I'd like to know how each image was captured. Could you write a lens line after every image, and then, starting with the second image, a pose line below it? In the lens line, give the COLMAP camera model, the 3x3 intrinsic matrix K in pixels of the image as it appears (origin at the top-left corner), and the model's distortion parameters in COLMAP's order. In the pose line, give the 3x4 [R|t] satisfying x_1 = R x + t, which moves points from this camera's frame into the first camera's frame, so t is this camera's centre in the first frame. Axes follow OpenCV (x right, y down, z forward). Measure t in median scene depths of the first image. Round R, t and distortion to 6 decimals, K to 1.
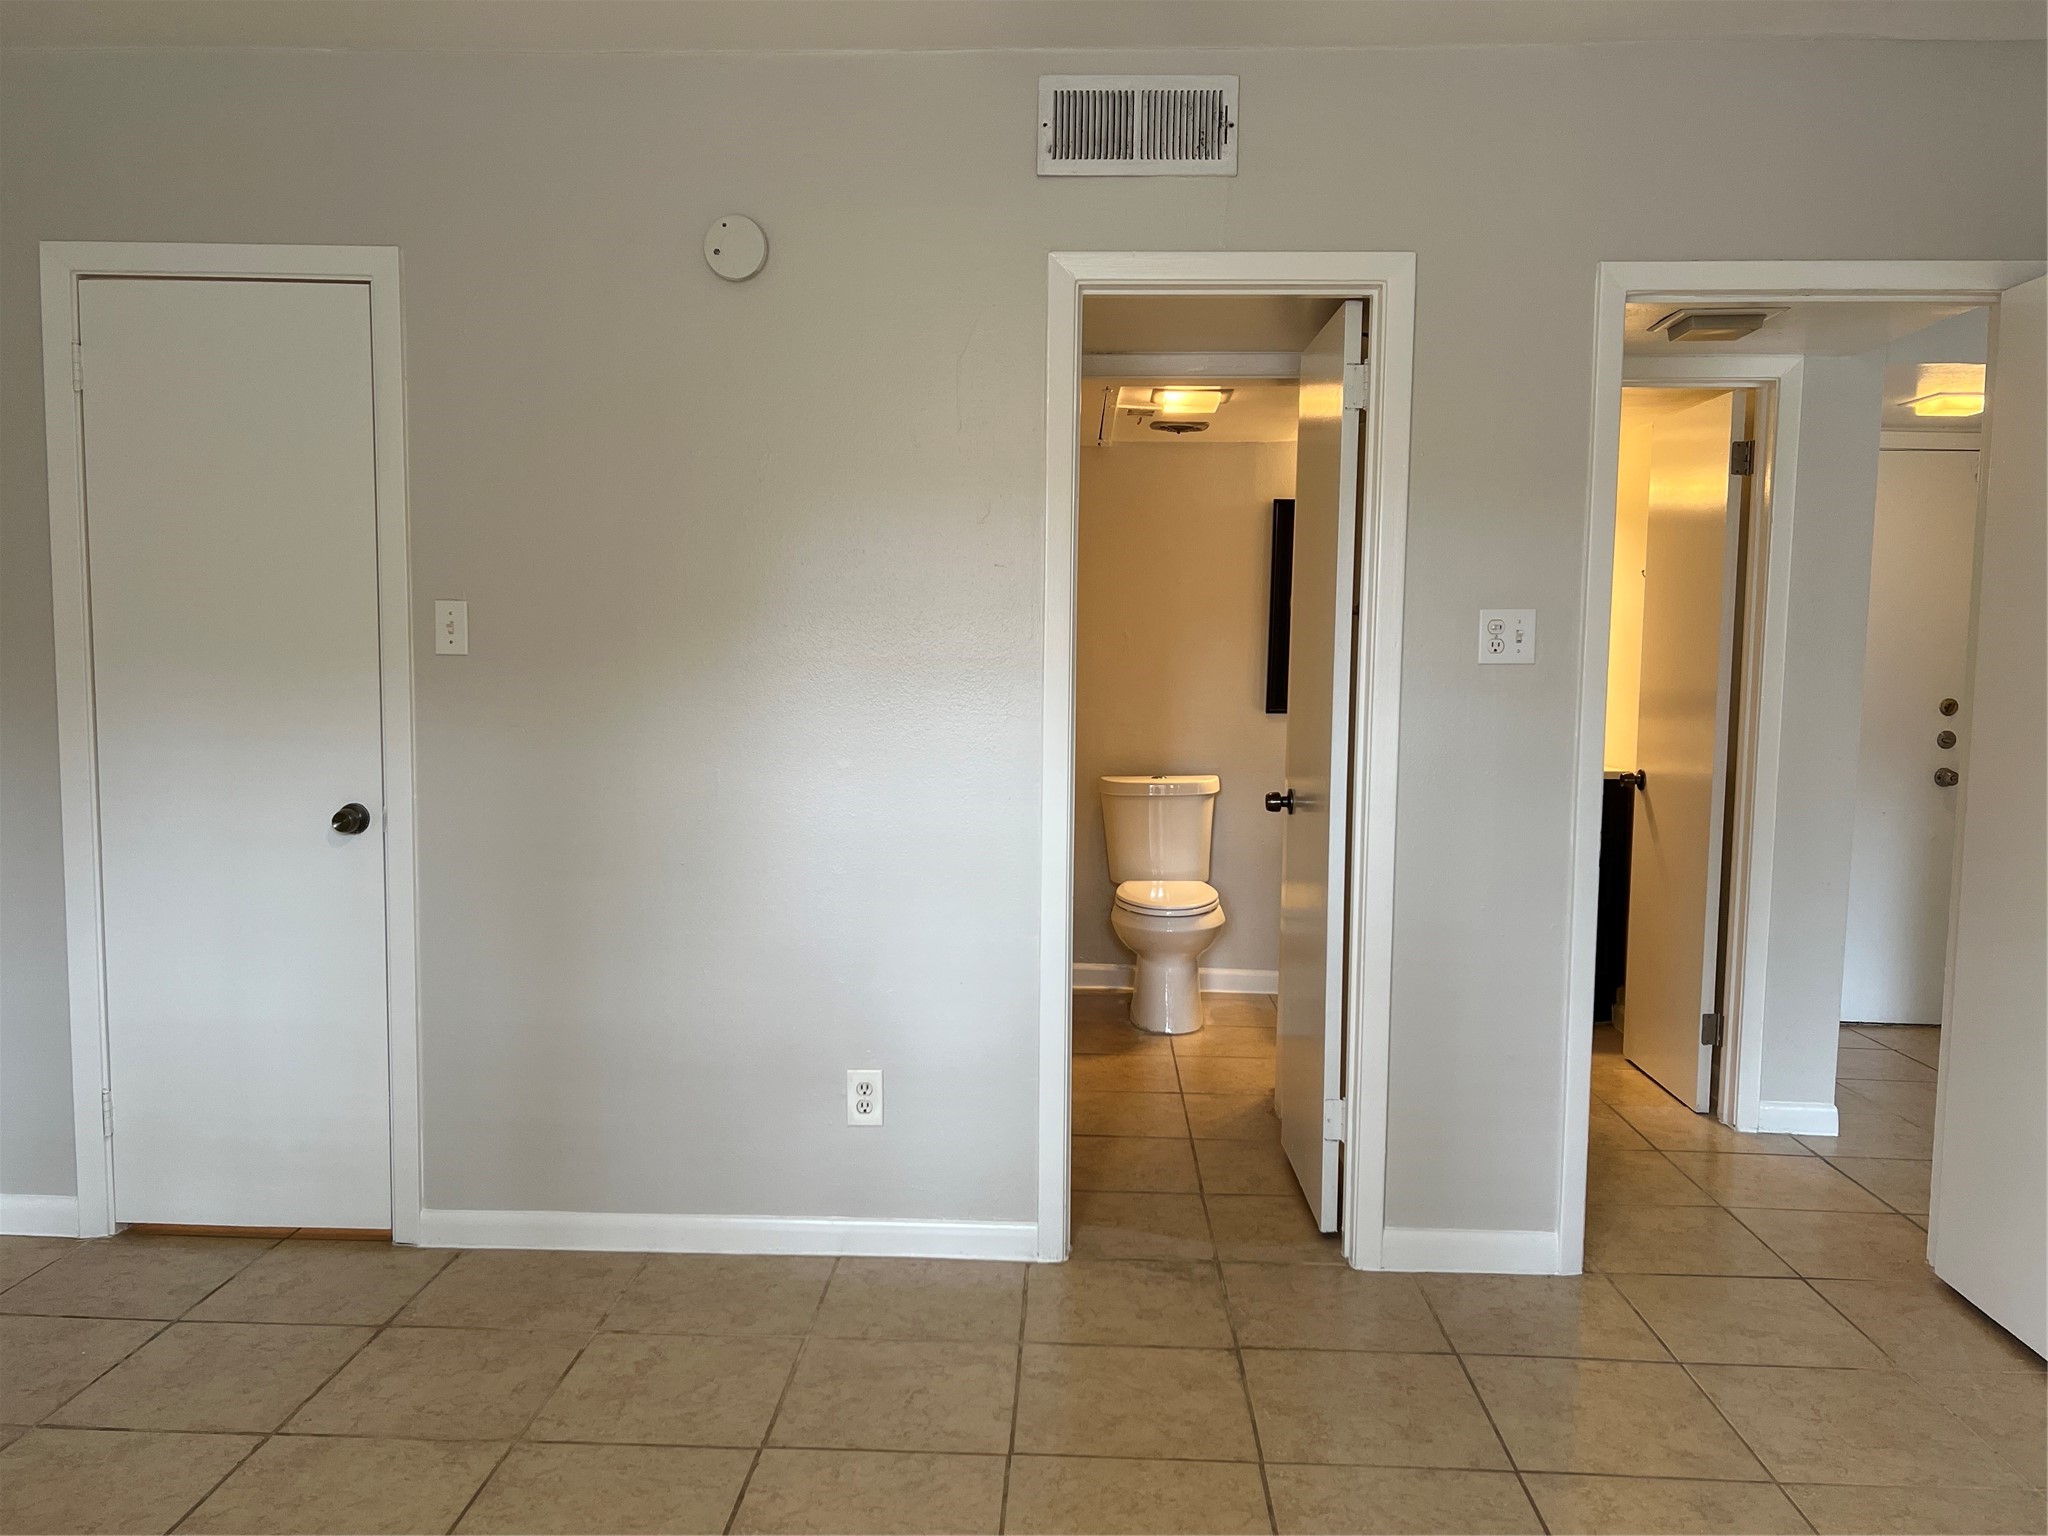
lens RADIAL K [[1528.1, 0, 1019.6], [0, 1528.1, 774.3], [0, 0, 1]] dist [0.051755, -0.063445]
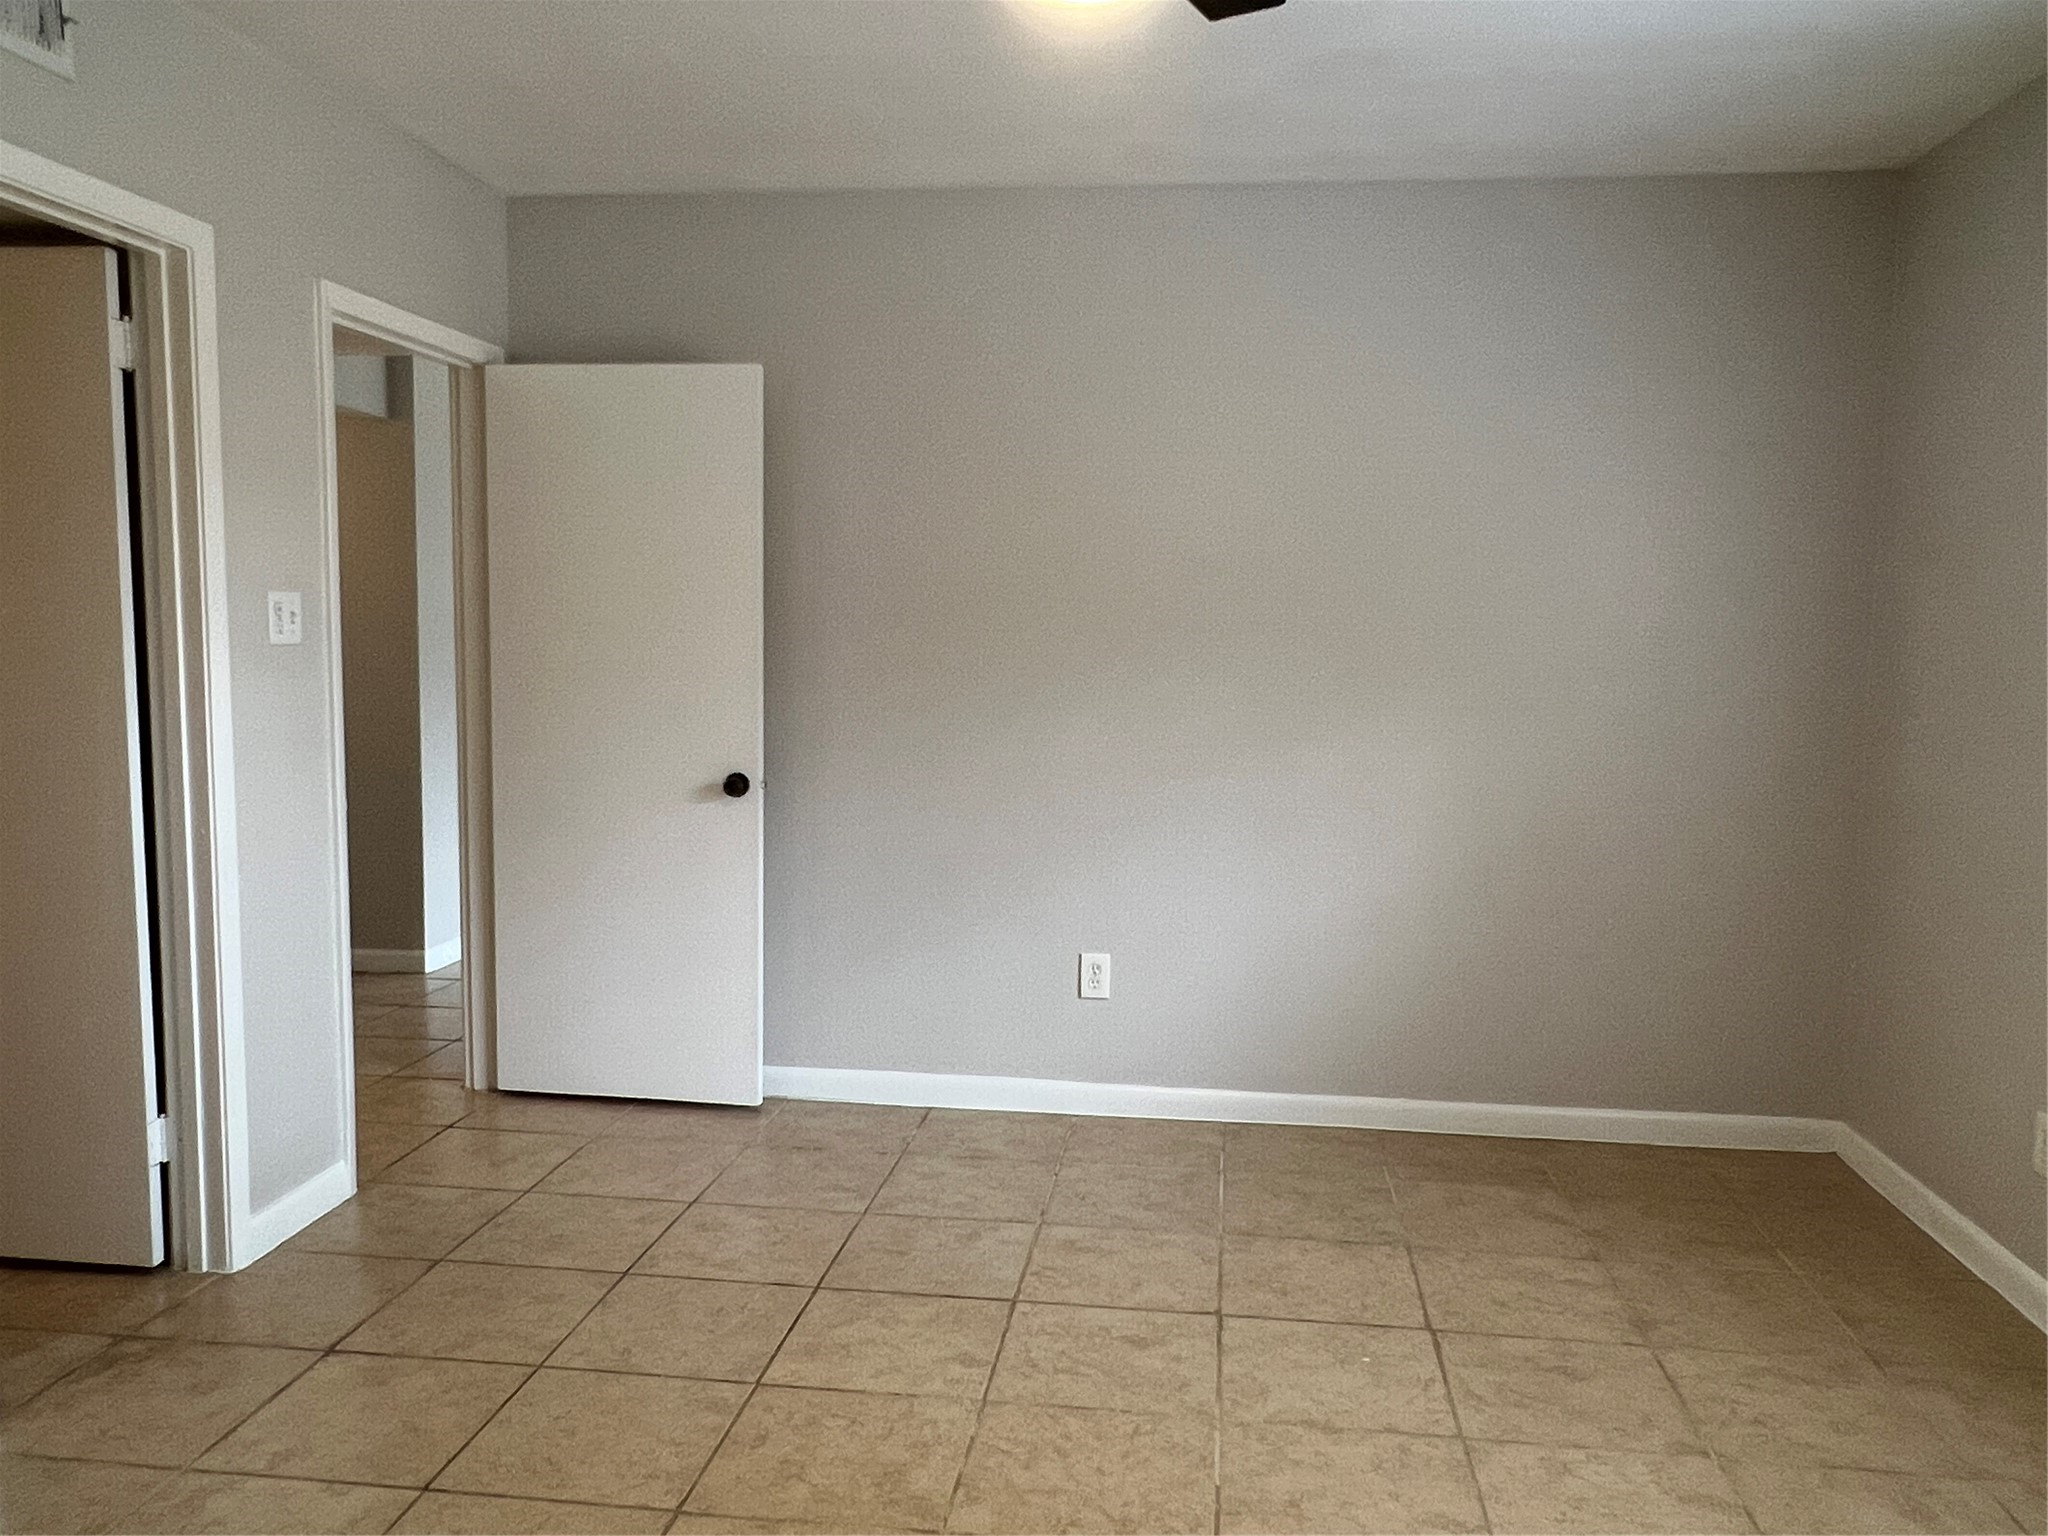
lens RADIAL K [[1528.1, 0, 1022.2], [0, 1528.1, 766.8], [0, 0, 1]] dist [0.051755, -0.063445]
pose [[0.084531, -0.094518, 0.991928, -0.693179], [0.070984, 0.993533, 0.088622, -0.046183], [-0.993889, 0.062919, 0.090693, 0.412541]]
